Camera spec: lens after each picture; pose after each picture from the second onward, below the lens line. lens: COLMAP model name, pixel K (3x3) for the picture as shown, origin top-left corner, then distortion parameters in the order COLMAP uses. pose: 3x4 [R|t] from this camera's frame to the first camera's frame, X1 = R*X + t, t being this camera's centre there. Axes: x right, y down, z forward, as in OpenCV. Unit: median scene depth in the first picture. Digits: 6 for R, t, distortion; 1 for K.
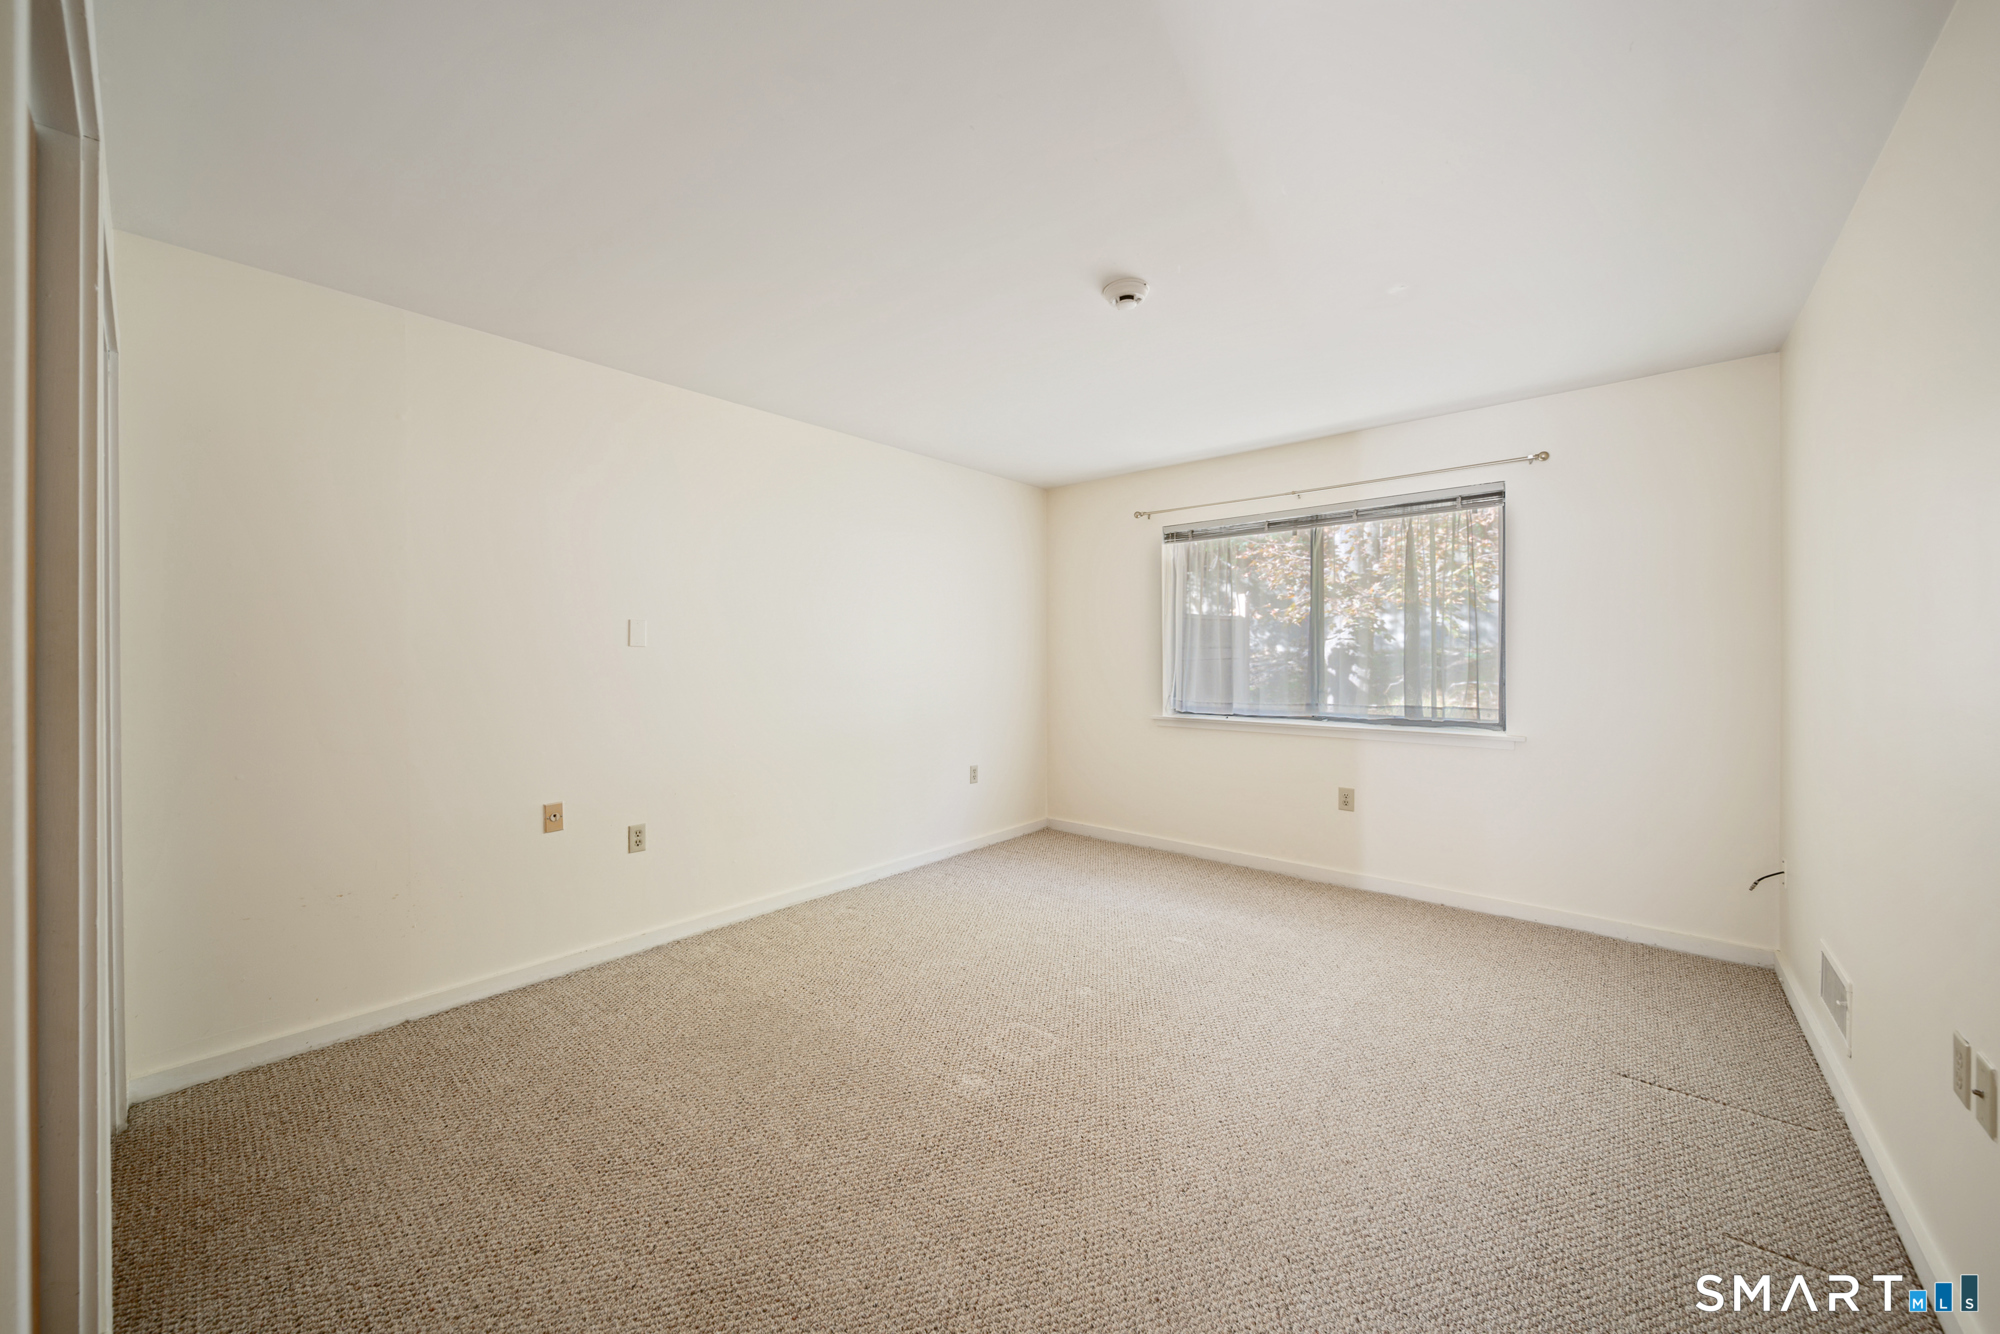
lens RADIAL K [[727.7, 0, 1001.7], [0, 727.7, 656.8], [0, 0, 1]] dist [0.000111, -0.000047]
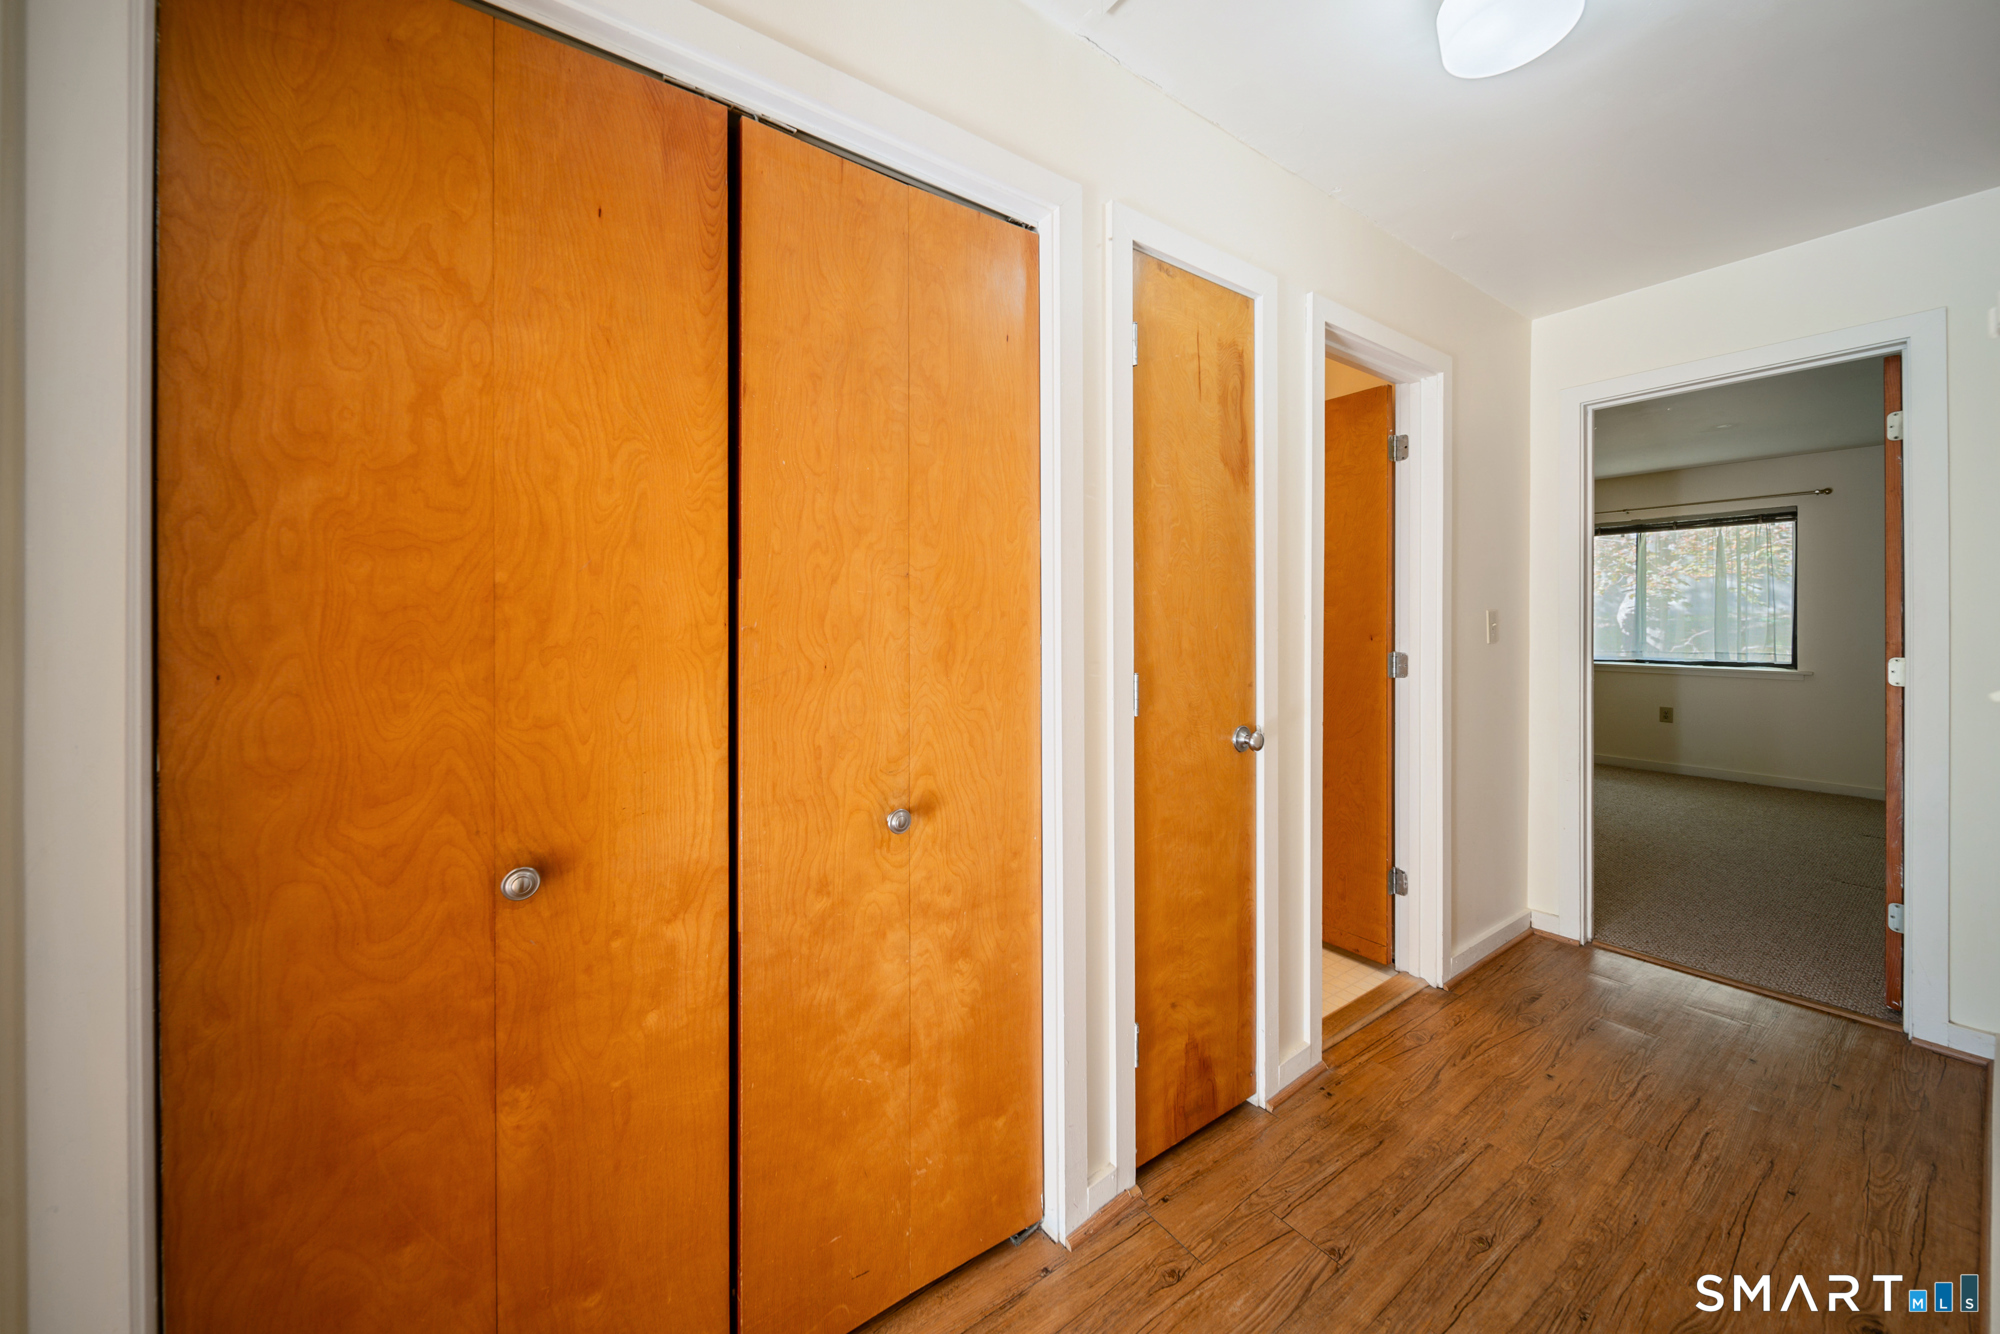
lens RADIAL K [[716.8, 0, 990.9], [0, 716.8, 642.7], [0, 0, 1]] dist [-0.000656, -0.001691]
pose [[0.968551, -0.002885, -0.248797, -0.526940], [0.008172, 0.999762, 0.020220, 0.004569], [0.248679, -0.021617, 0.968345, -0.802882]]
